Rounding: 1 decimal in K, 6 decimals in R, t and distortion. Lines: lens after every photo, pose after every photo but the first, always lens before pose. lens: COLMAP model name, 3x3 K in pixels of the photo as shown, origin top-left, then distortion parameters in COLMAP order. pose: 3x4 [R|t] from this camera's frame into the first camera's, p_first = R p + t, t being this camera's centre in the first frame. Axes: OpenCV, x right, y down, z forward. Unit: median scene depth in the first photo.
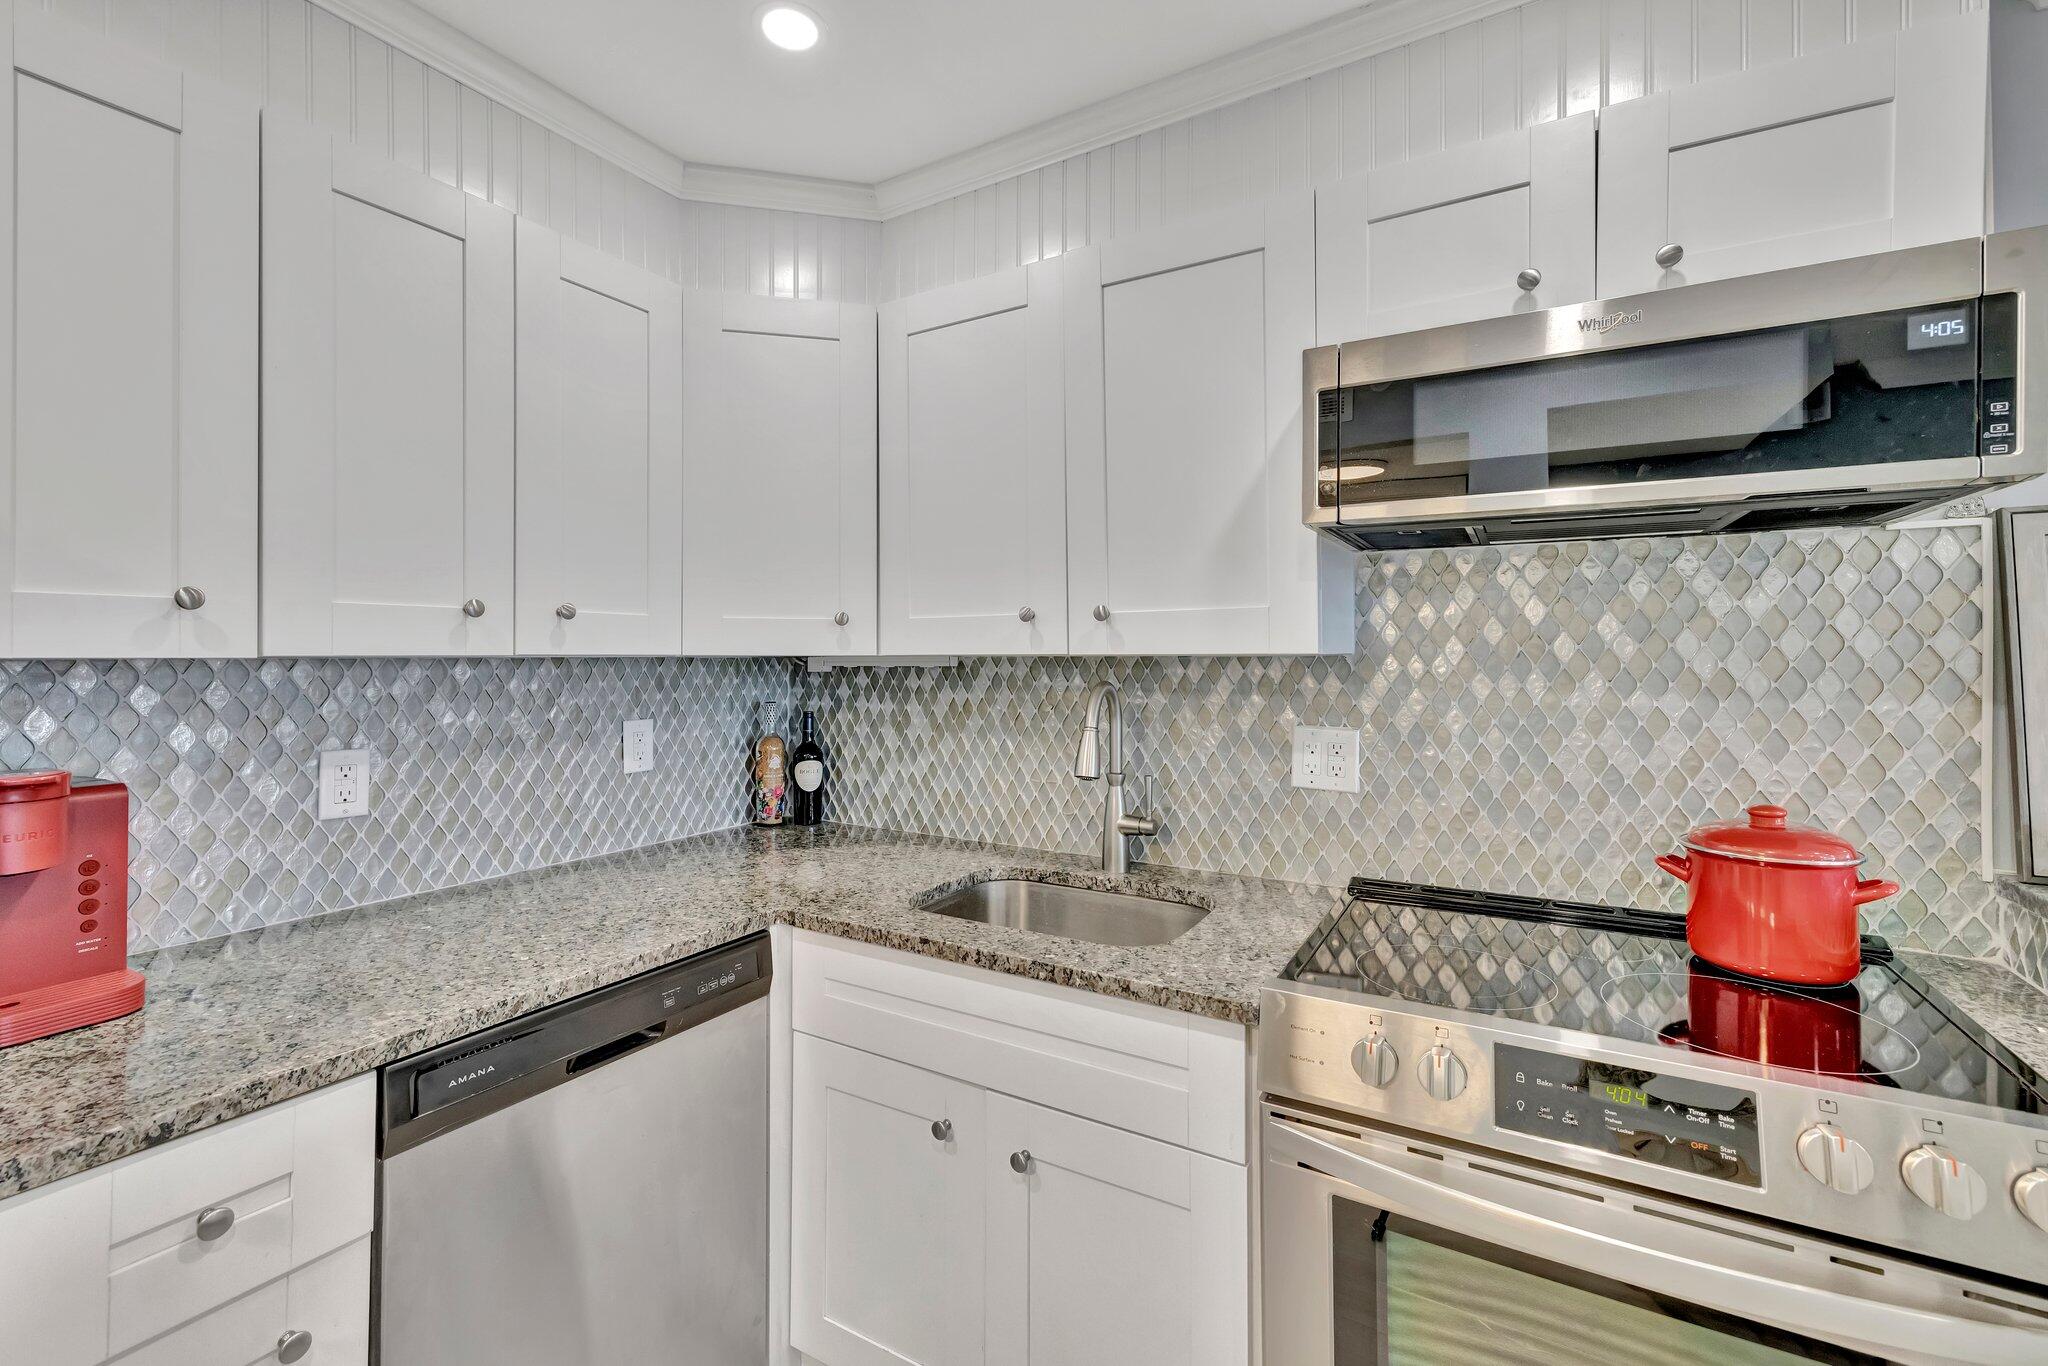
lens RADIAL K [[865.3, 0, 1011.3], [0, 865.3, 665.4], [0, 0, 1]] dist [0.000510, 0.000131]
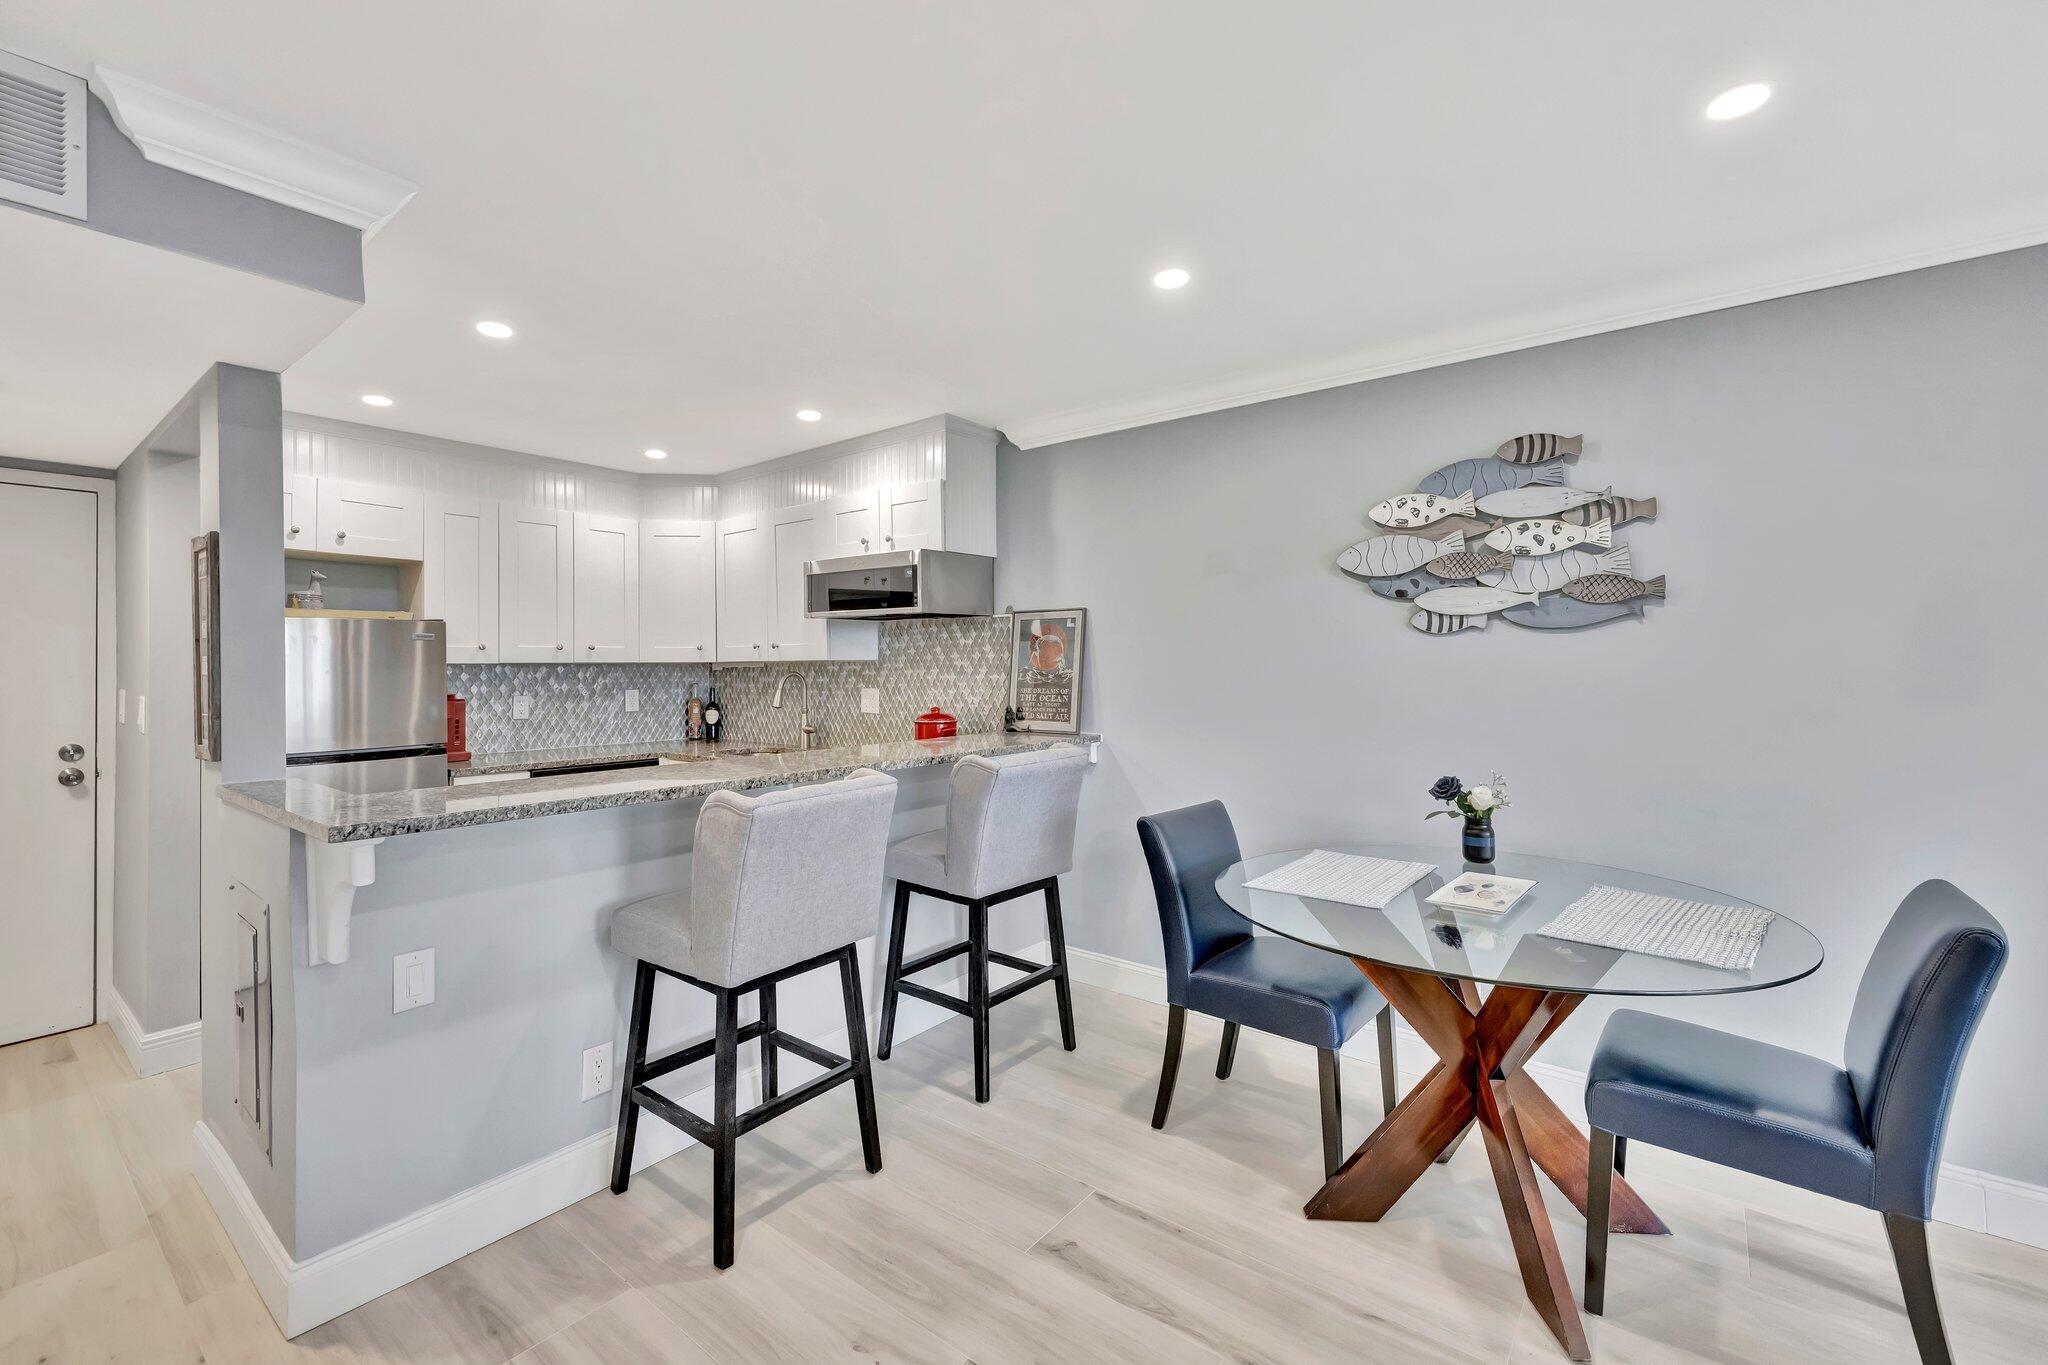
lens RADIAL K [[865.3, 0, 1011.3], [0, 865.3, 664.9], [0, 0, 1]] dist [0.000510, 0.000131]
pose [[0.991055, -0.006344, -0.133305, 1.097576], [0.004924, 0.999928, -0.010977, 0.030722], [0.133365, 0.010222, 0.991014, -1.458973]]
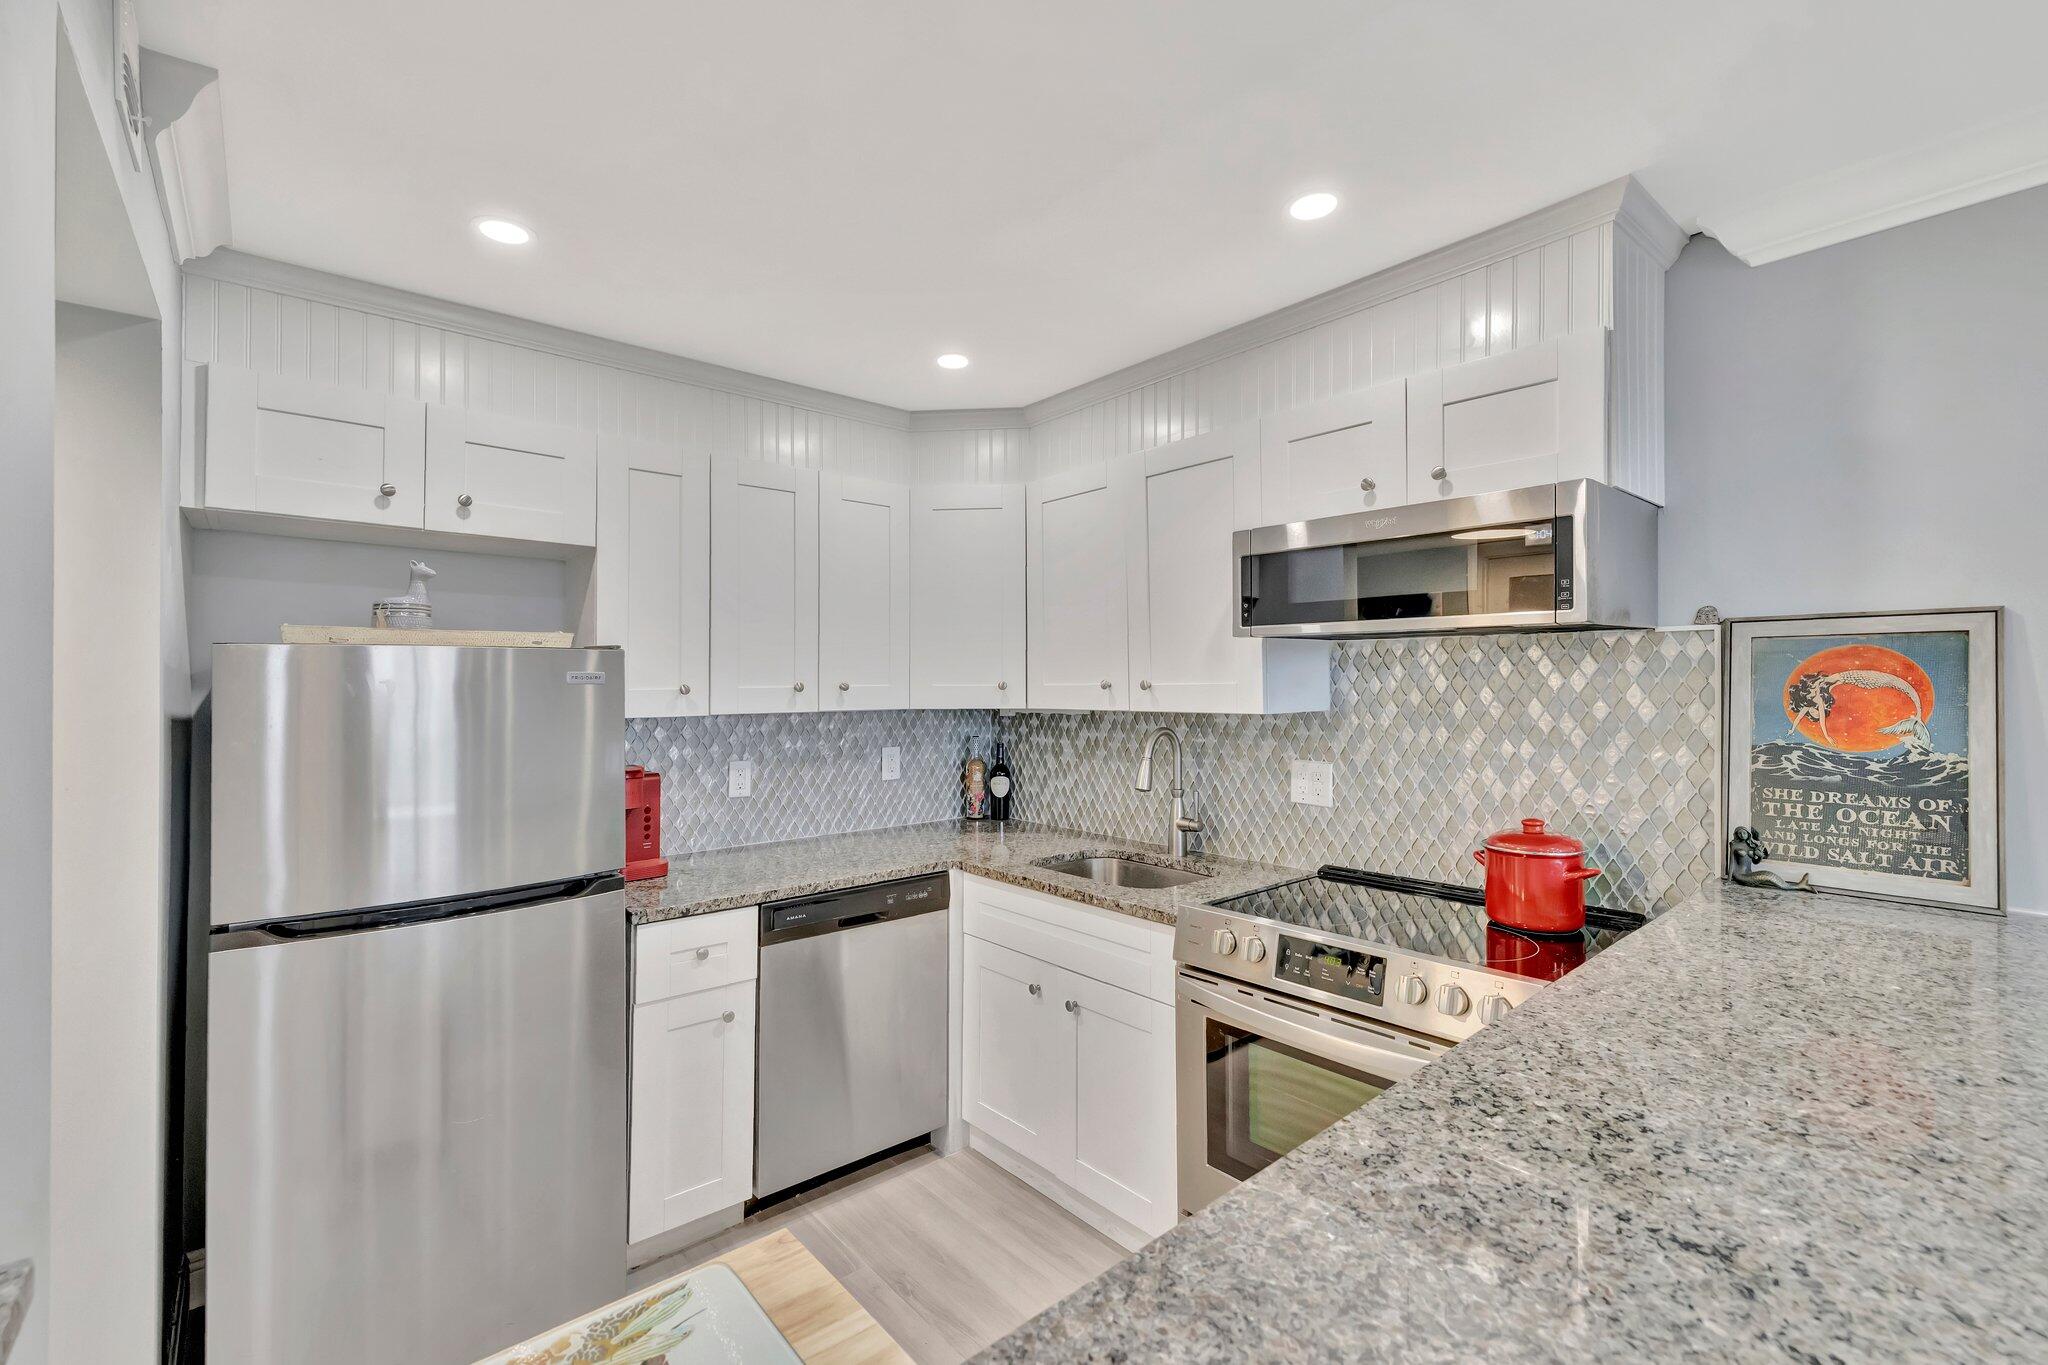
lens RADIAL K [[860.2, 0, 1013.6], [0, 860.2, 685.7], [0, 0, 1]] dist [0.001028, 0.000139]
pose [[0.948029, -0.004606, -0.318151, 0.341211], [0.001871, 0.999959, -0.008902, -0.042046], [0.318179, 0.007844, 0.947998, -0.512517]]
